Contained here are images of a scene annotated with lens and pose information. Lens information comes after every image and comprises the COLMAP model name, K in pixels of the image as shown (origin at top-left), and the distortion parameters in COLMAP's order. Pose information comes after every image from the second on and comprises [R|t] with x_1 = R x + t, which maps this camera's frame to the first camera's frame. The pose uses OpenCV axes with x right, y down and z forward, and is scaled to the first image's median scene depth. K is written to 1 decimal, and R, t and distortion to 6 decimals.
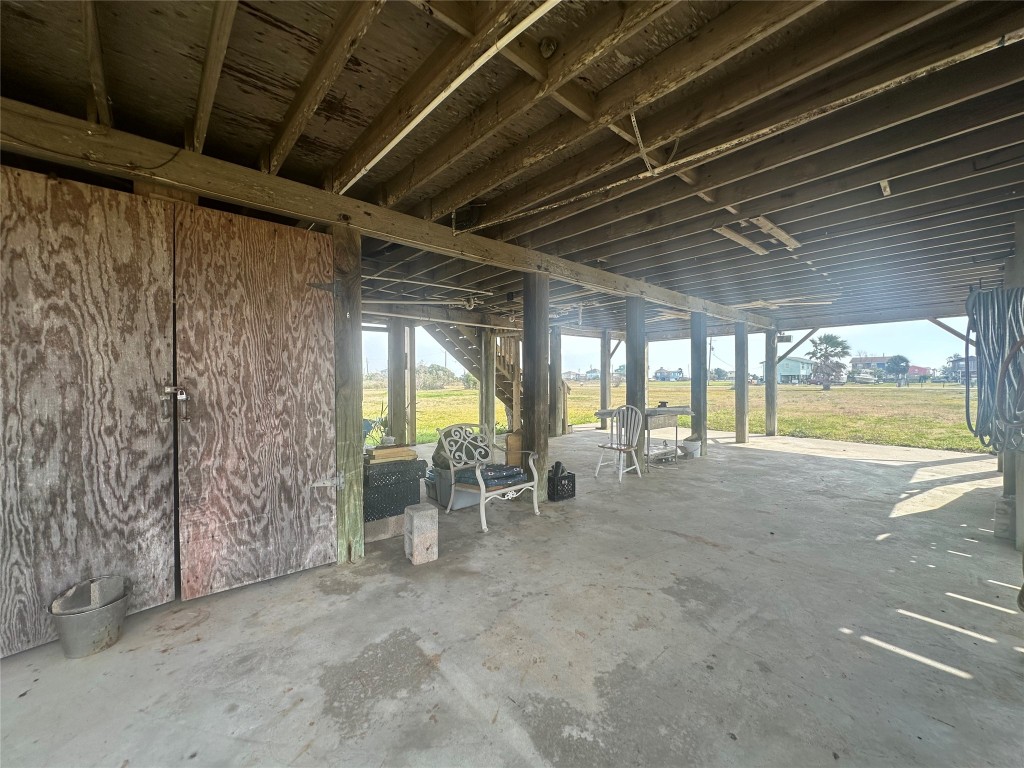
lens RADIAL K [[416.0, 0, 511.7], [0, 416.0, 386.7], [0, 0, 1]] dist [-0.000135, -0.000012]
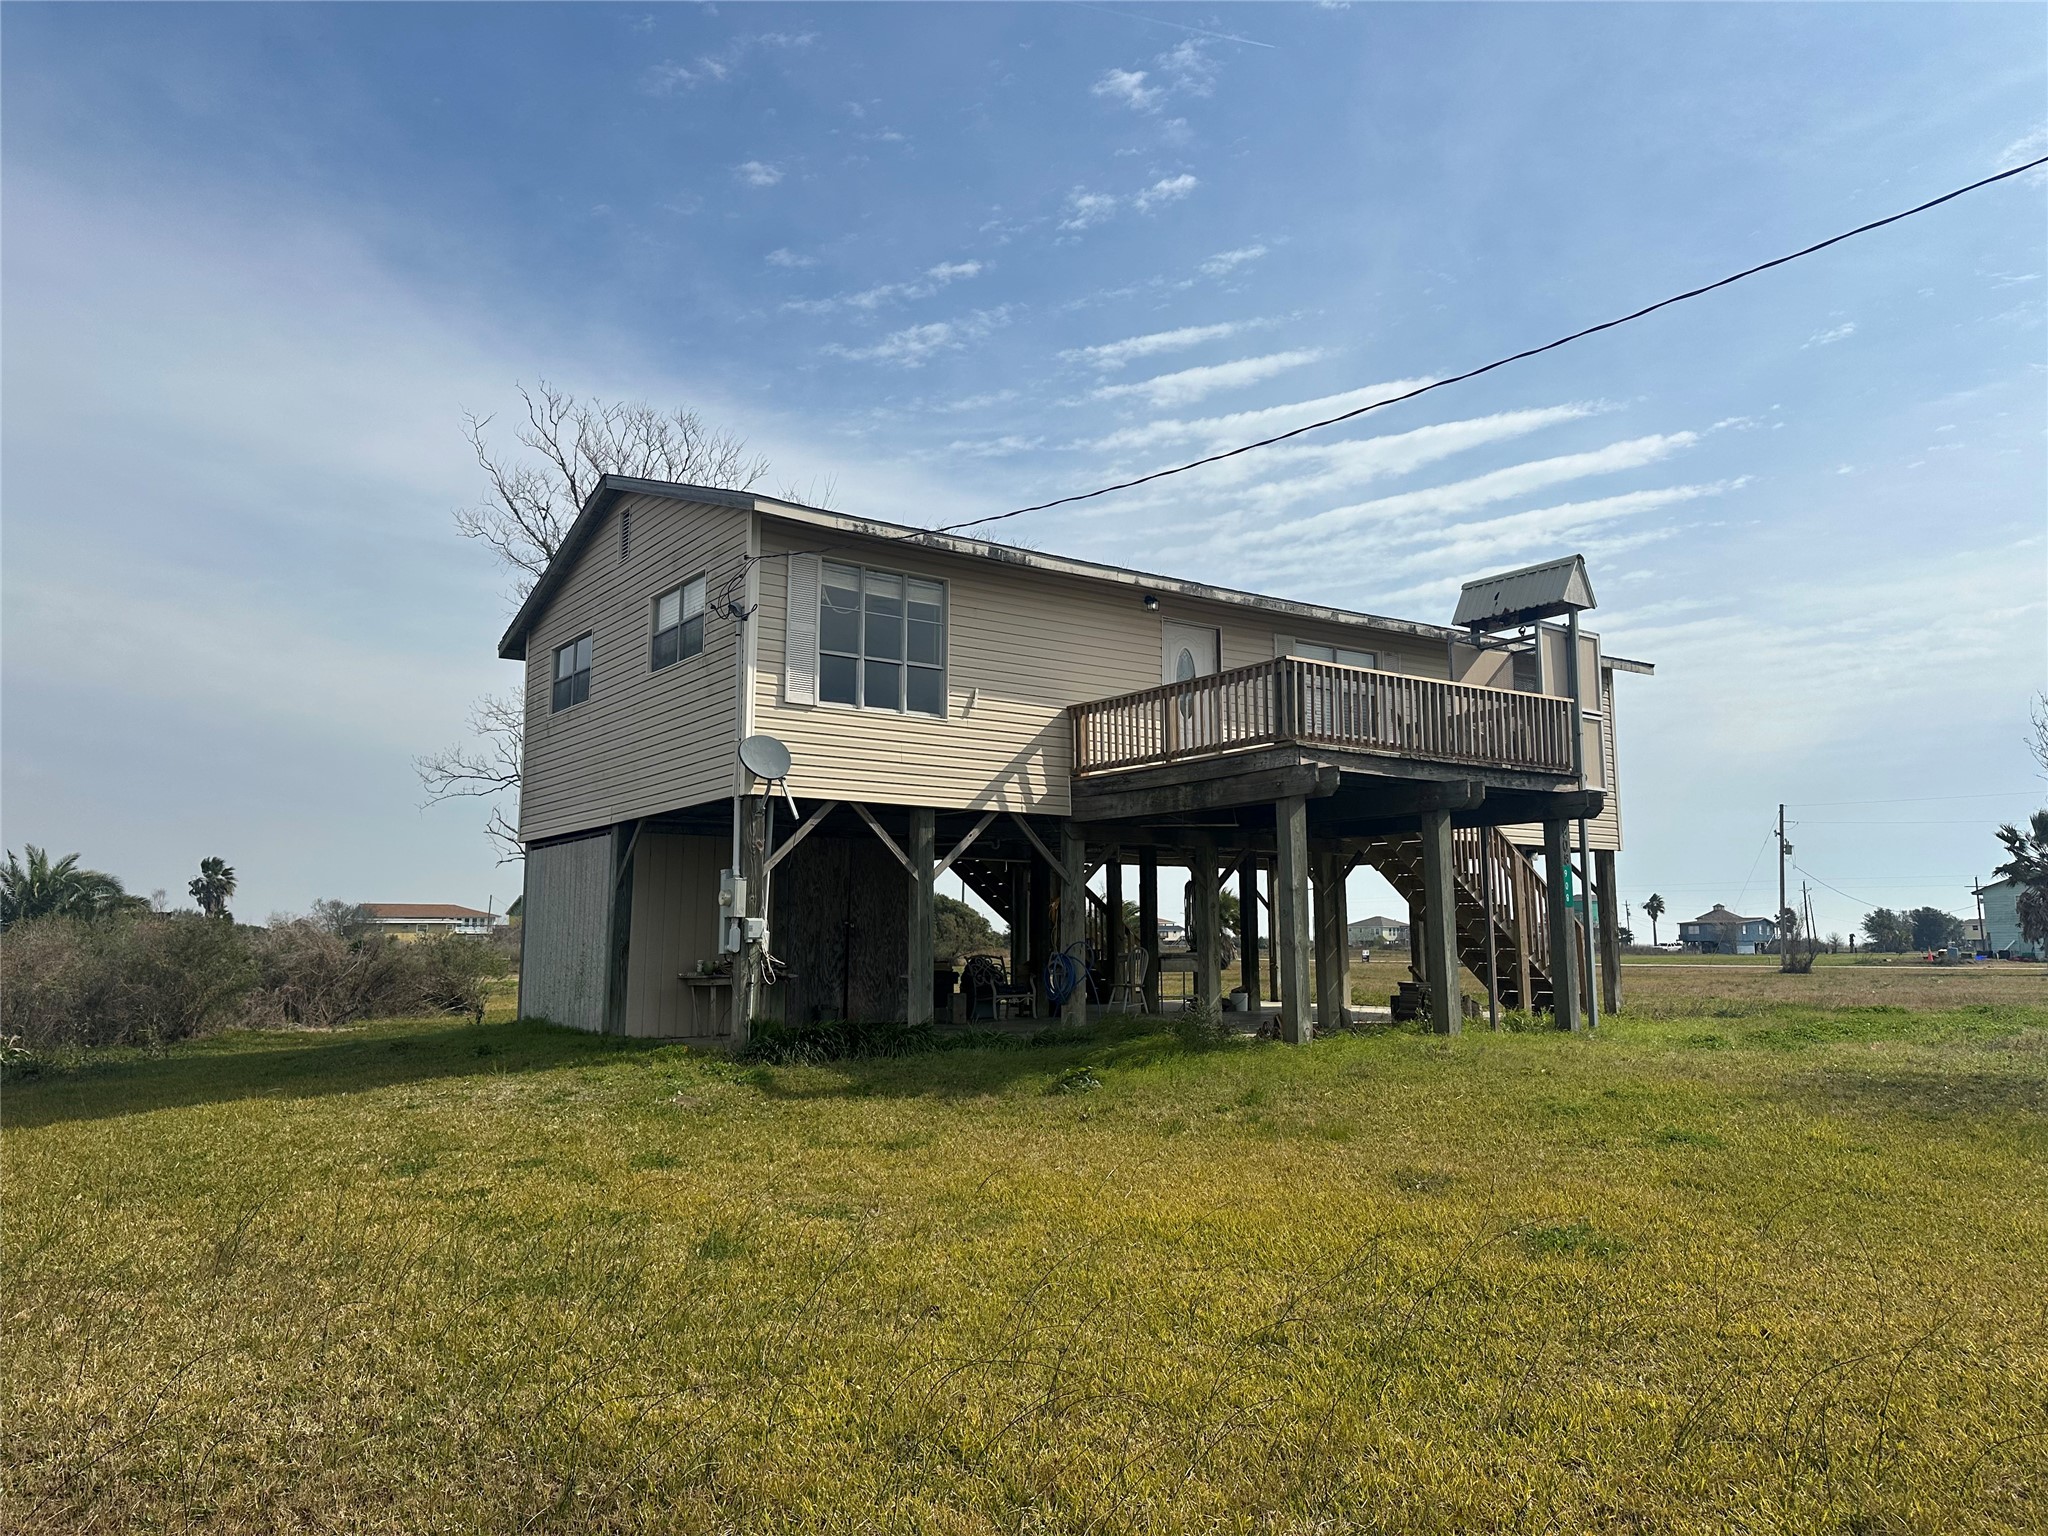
lens RADIAL K [[1427.3, 0, 1023.3], [0, 1427.3, 764.8], [0, 0, 1]] dist [-0.000347, -0.000009]
pose [[0.995207, -0.009916, -0.097292, 0.841367], [-0.001653, 0.992998, -0.118117, 0.067236], [0.097782, 0.117712, 0.988222, -6.445135]]
